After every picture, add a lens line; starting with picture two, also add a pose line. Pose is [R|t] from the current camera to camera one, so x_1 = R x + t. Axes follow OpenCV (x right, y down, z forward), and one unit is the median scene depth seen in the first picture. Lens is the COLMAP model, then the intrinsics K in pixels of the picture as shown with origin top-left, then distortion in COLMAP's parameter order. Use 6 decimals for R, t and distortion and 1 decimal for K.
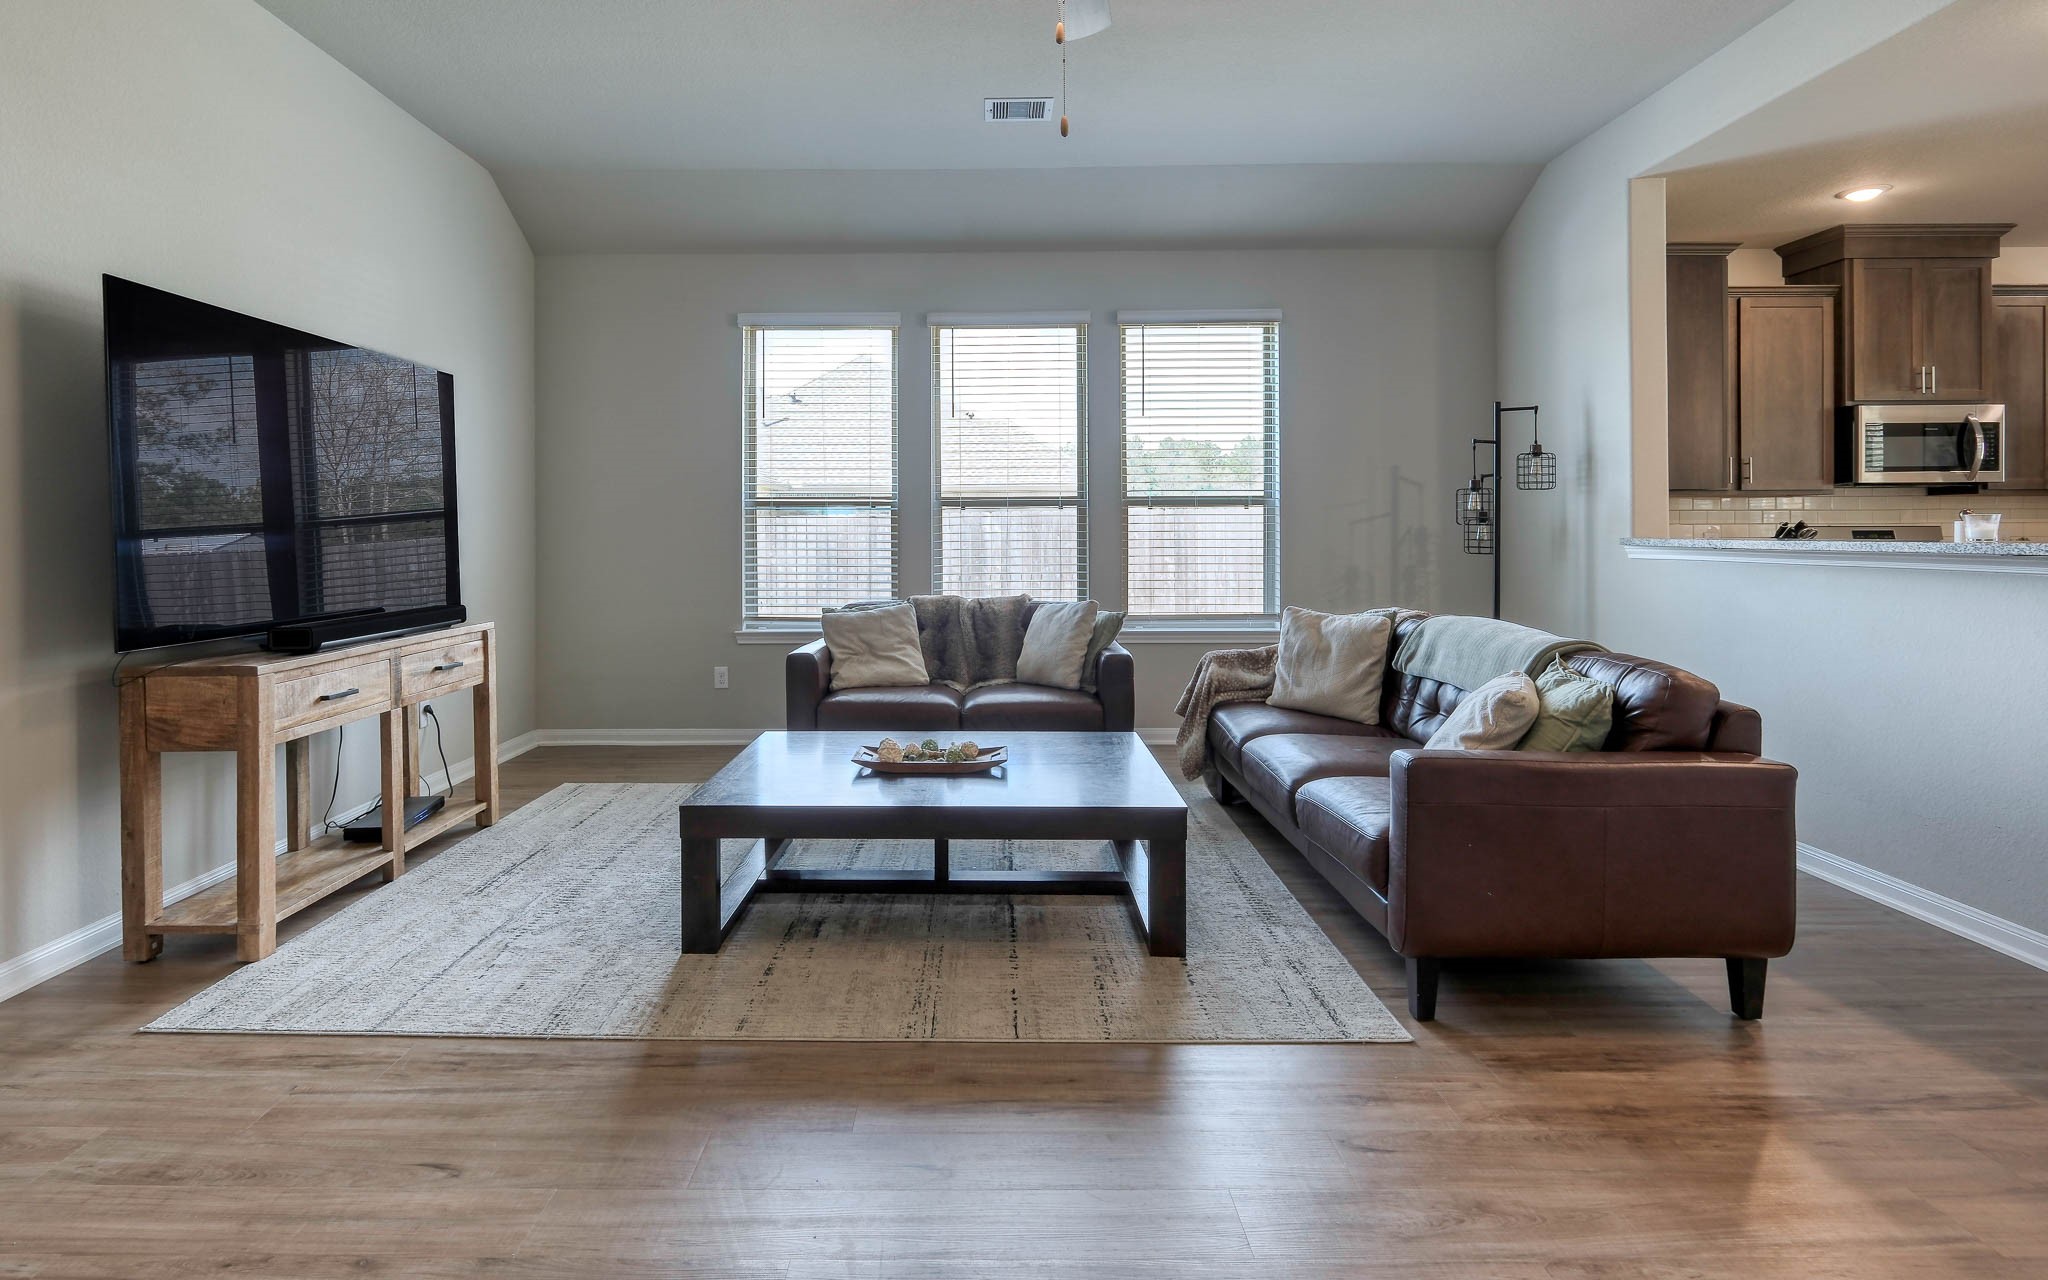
lens RADIAL K [[1065.3, 0, 993.1], [0, 1065.3, 533.7], [0, 0, 1]] dist [0.001135, -0.000624]
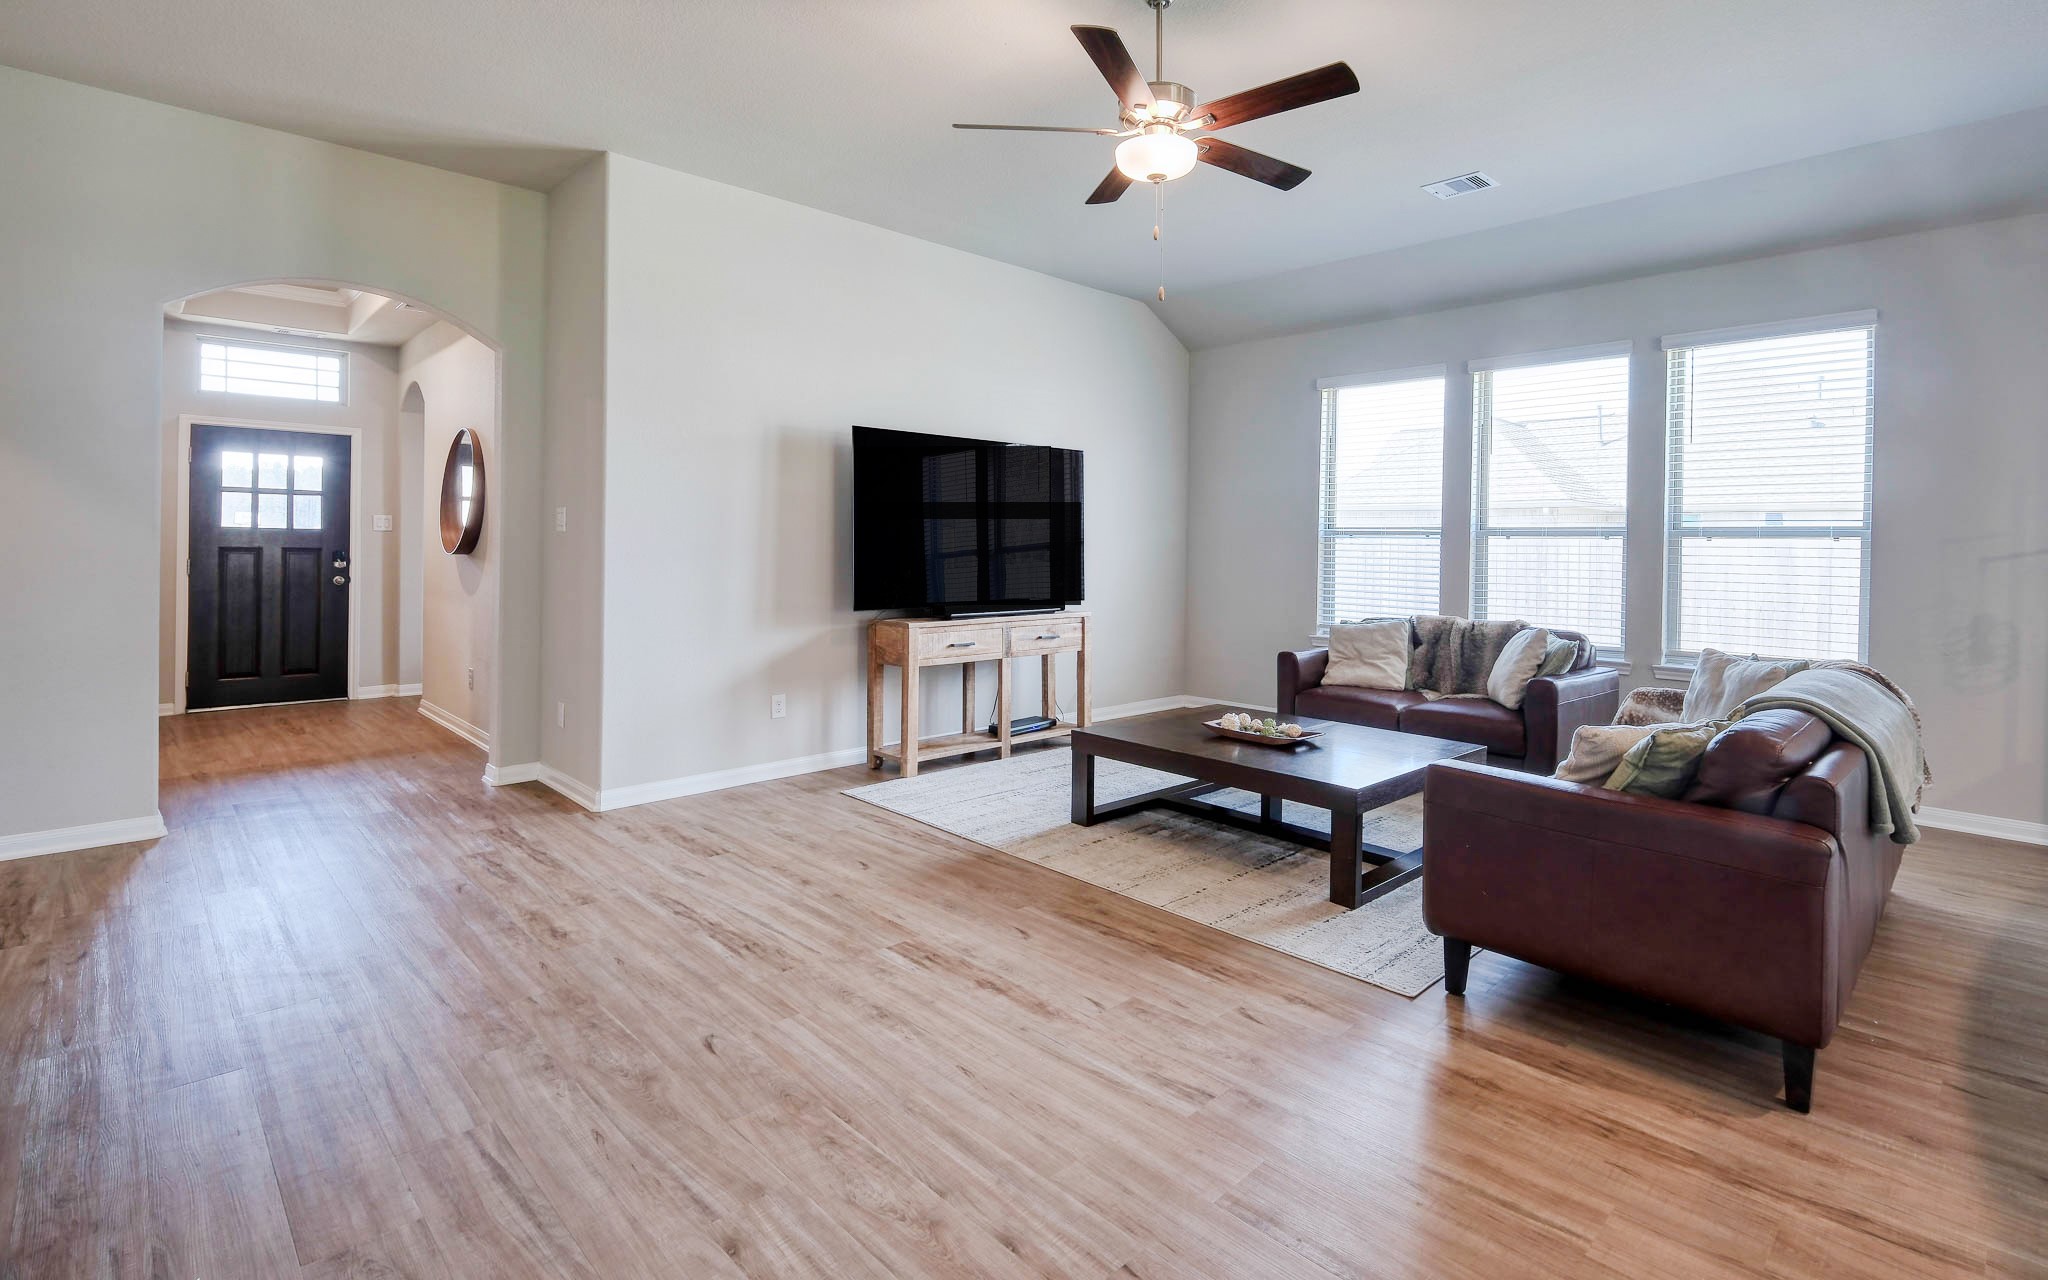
lens RADIAL K [[965.2, 0, 1018.2], [0, 965.2, 532.4], [0, 0, 1]] dist [-0.001999, 0.000535]
pose [[0.702278, 0.004926, -0.711885, 0.379824], [-0.016184, 0.999828, -0.009047, -0.014647], [0.711719, 0.017874, 0.702237, -0.042627]]
